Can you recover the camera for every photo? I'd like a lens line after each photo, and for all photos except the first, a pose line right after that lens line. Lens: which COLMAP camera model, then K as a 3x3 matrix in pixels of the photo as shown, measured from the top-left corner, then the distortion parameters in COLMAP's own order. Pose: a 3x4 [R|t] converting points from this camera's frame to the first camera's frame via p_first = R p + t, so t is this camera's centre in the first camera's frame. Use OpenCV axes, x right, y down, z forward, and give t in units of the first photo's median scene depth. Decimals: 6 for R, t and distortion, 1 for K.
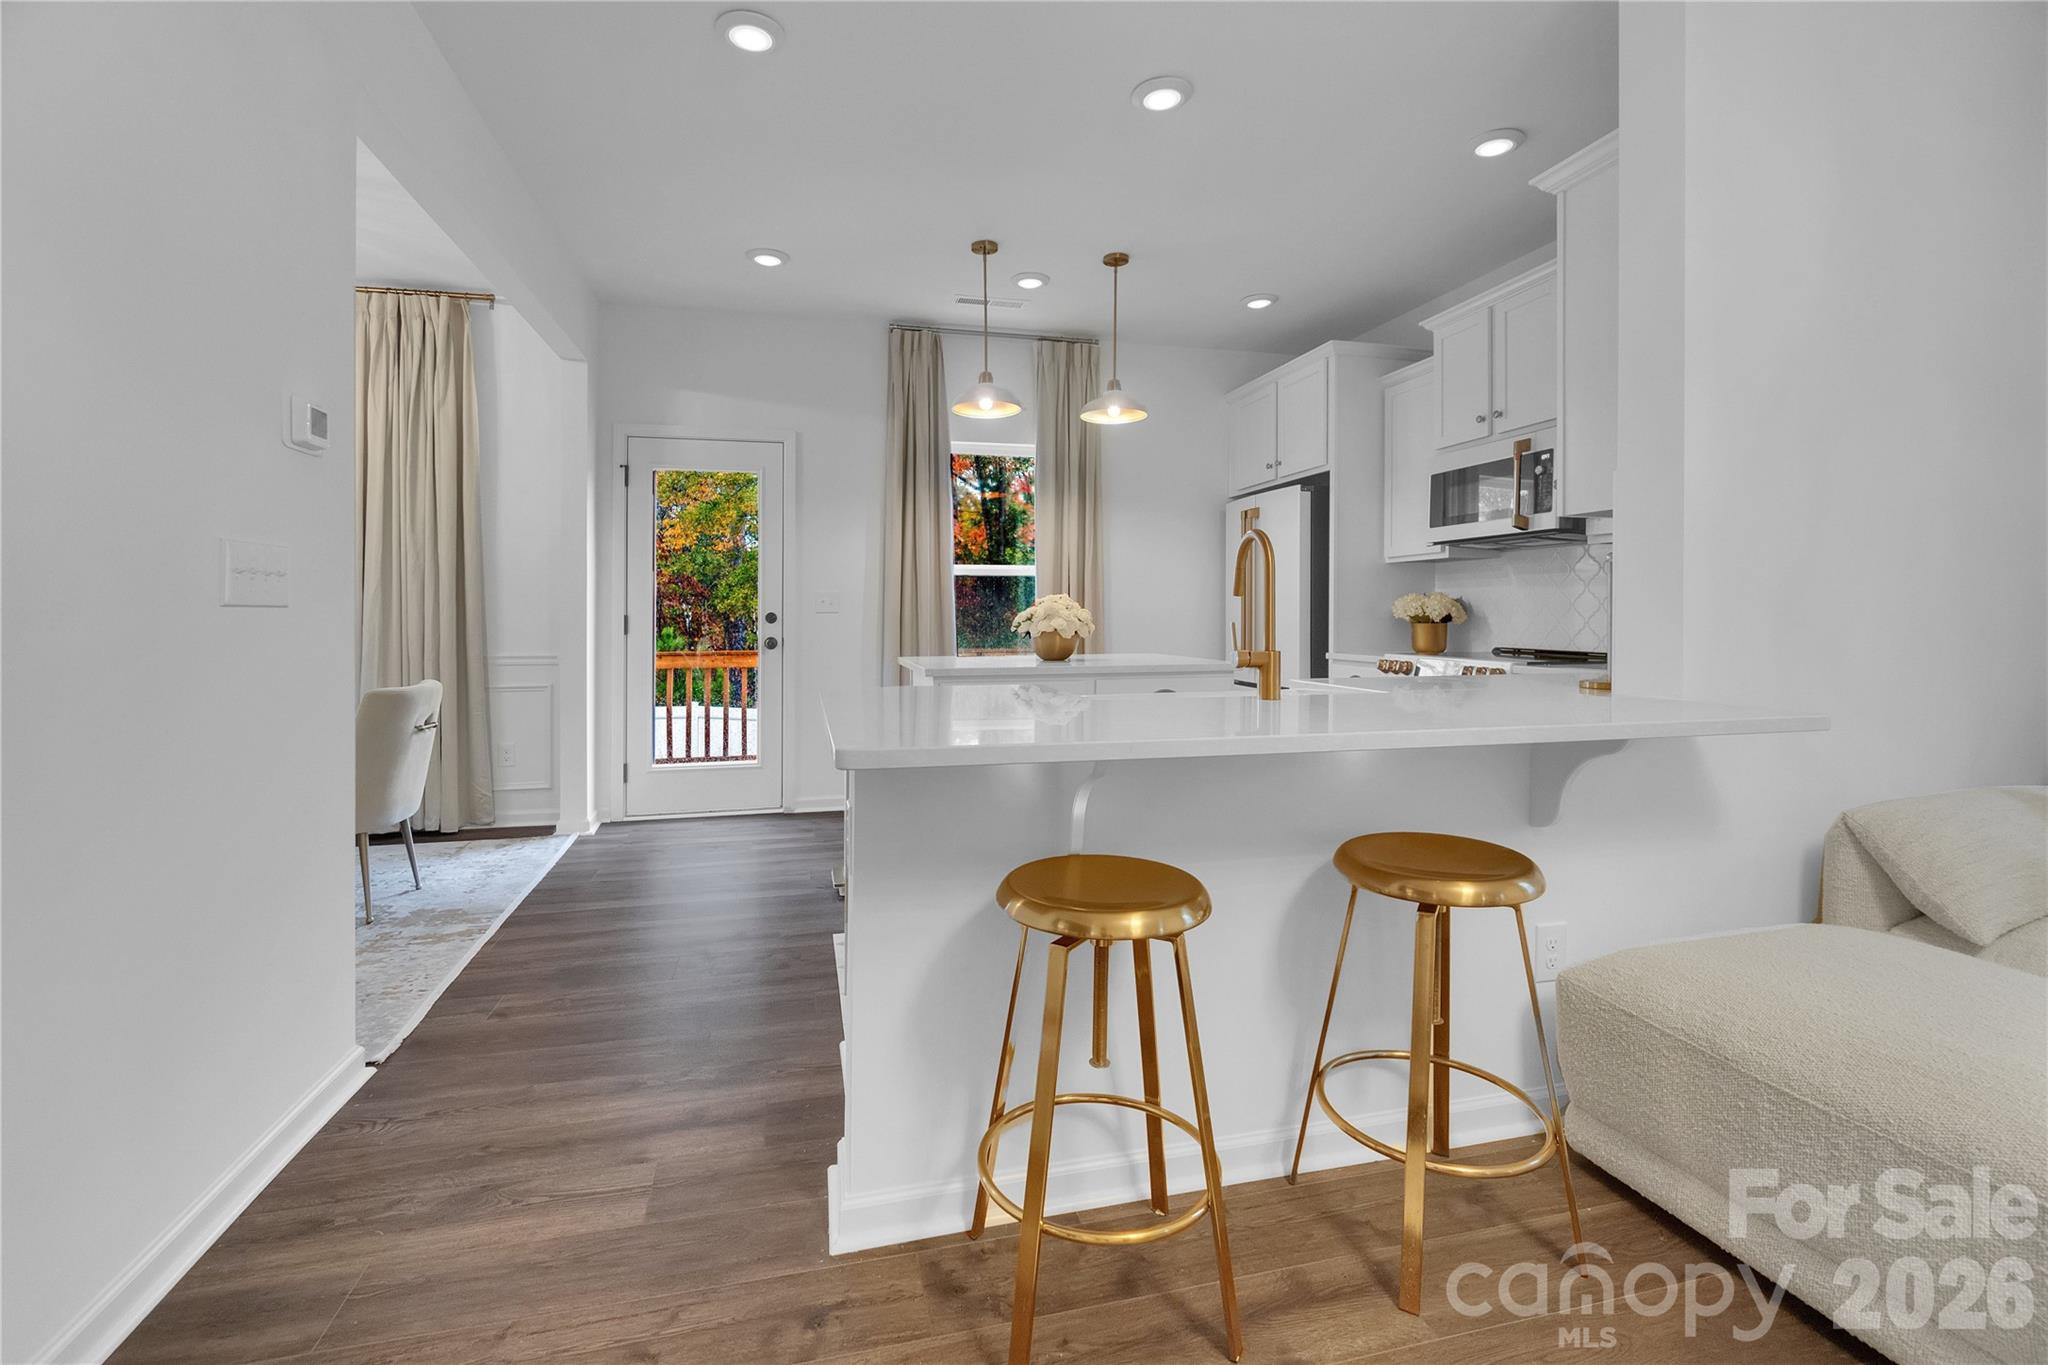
lens RADIAL K [[876.4, 0, 1012.3], [0, 876.4, 629.4], [0, 0, 1]] dist [-0.025509, -0.000193]
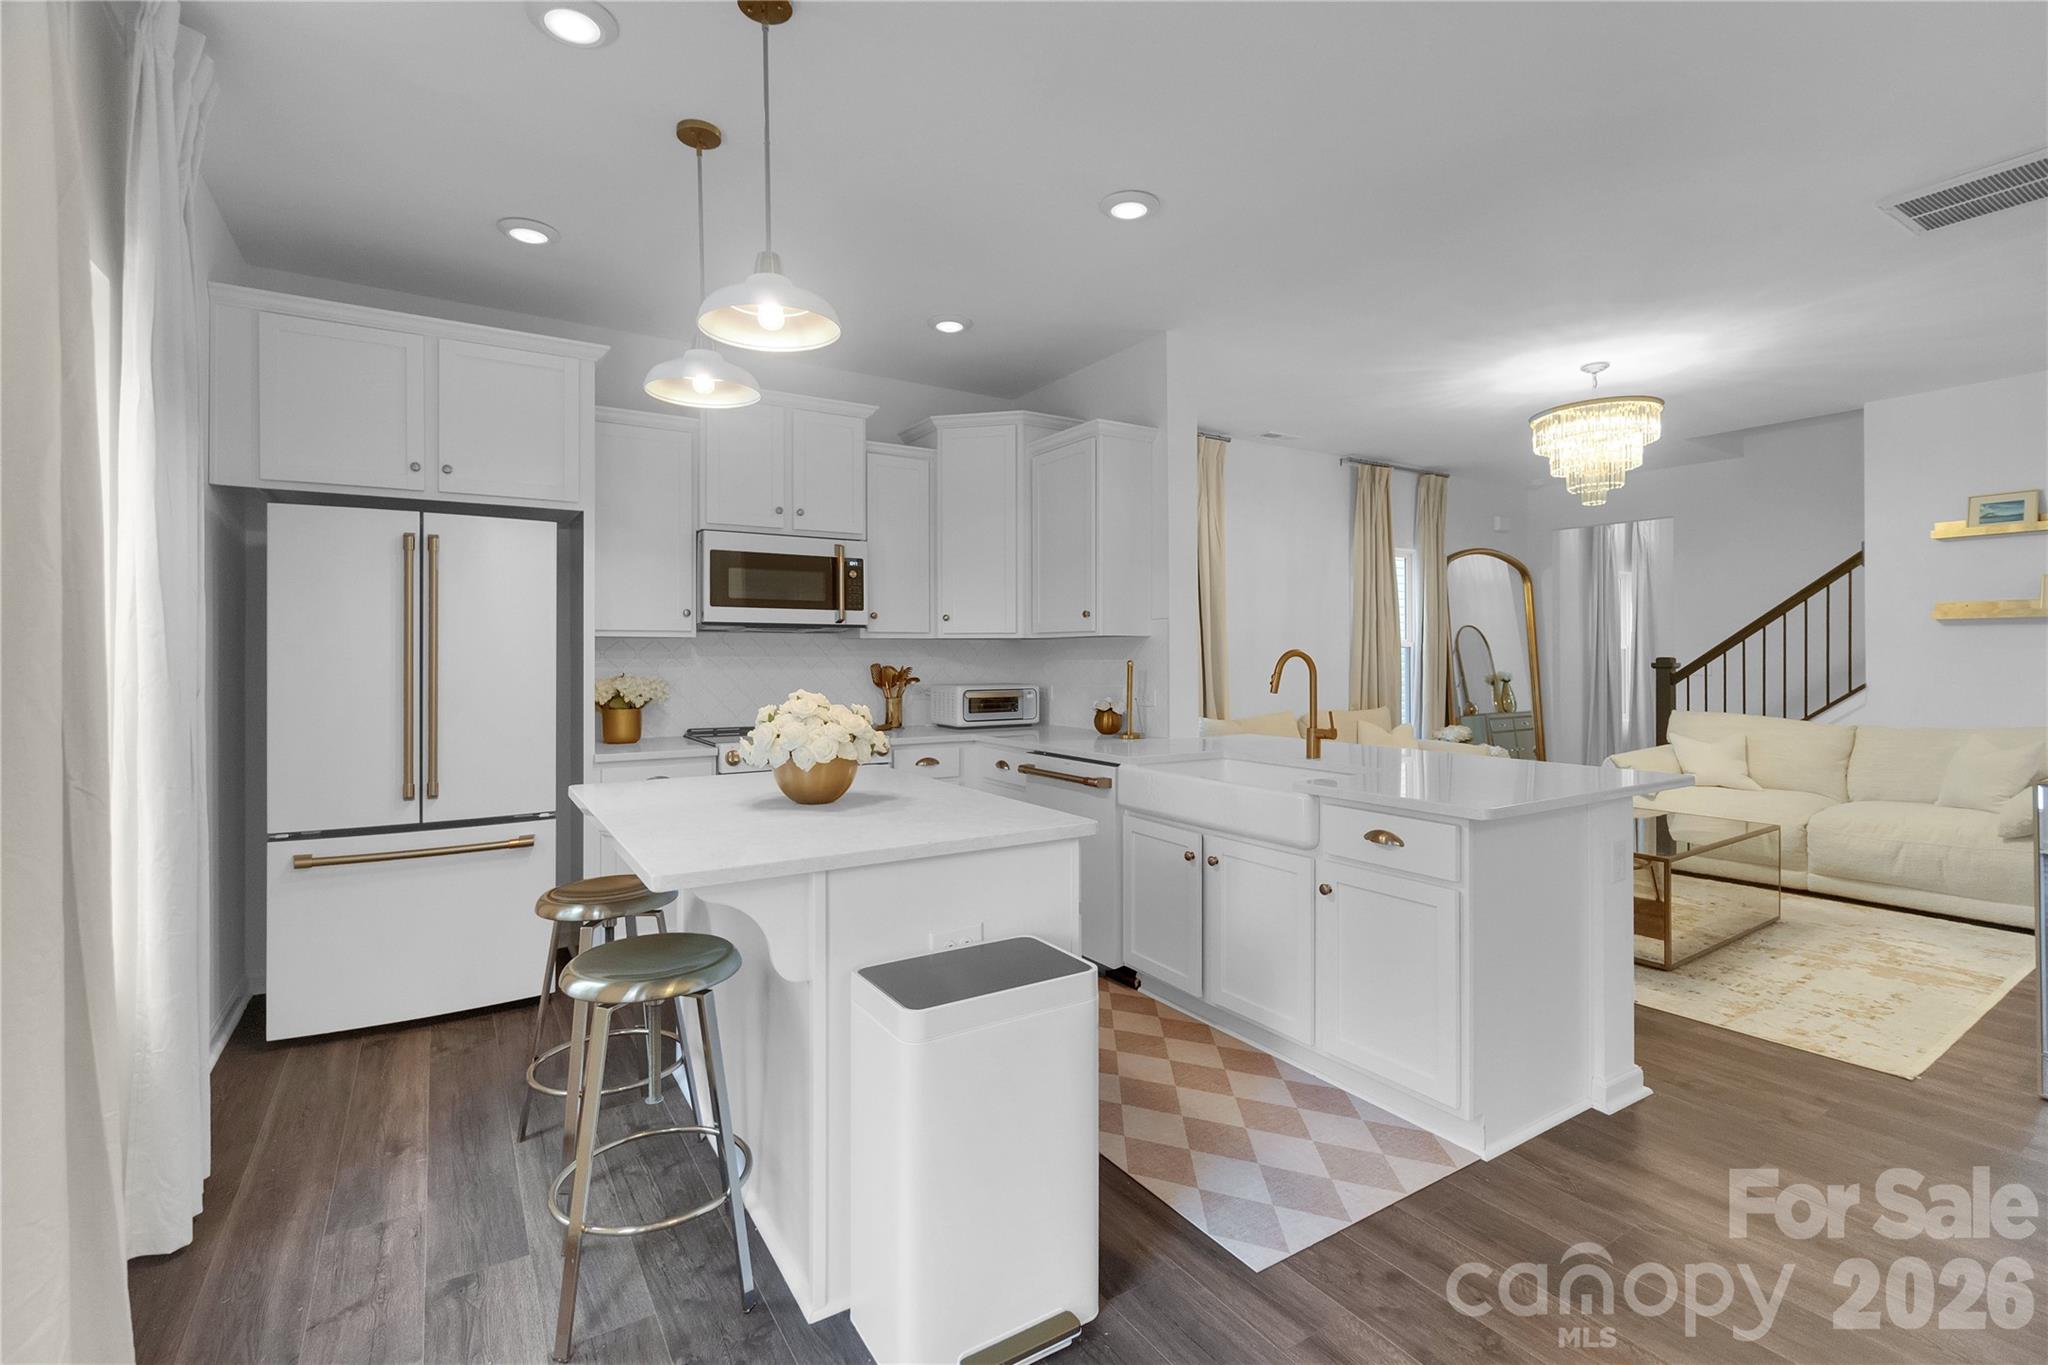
lens RADIAL K [[915.7, 0, 1021.2], [0, 915.7, 658.8], [0, 0, 1]] dist [-0.006248, 0.000182]
pose [[-0.324178, -0.000896, 0.945996, -0.492403], [0.017258, 0.999828, 0.006861, -0.054287], [-0.945839, 0.018550, -0.324107, 0.894618]]
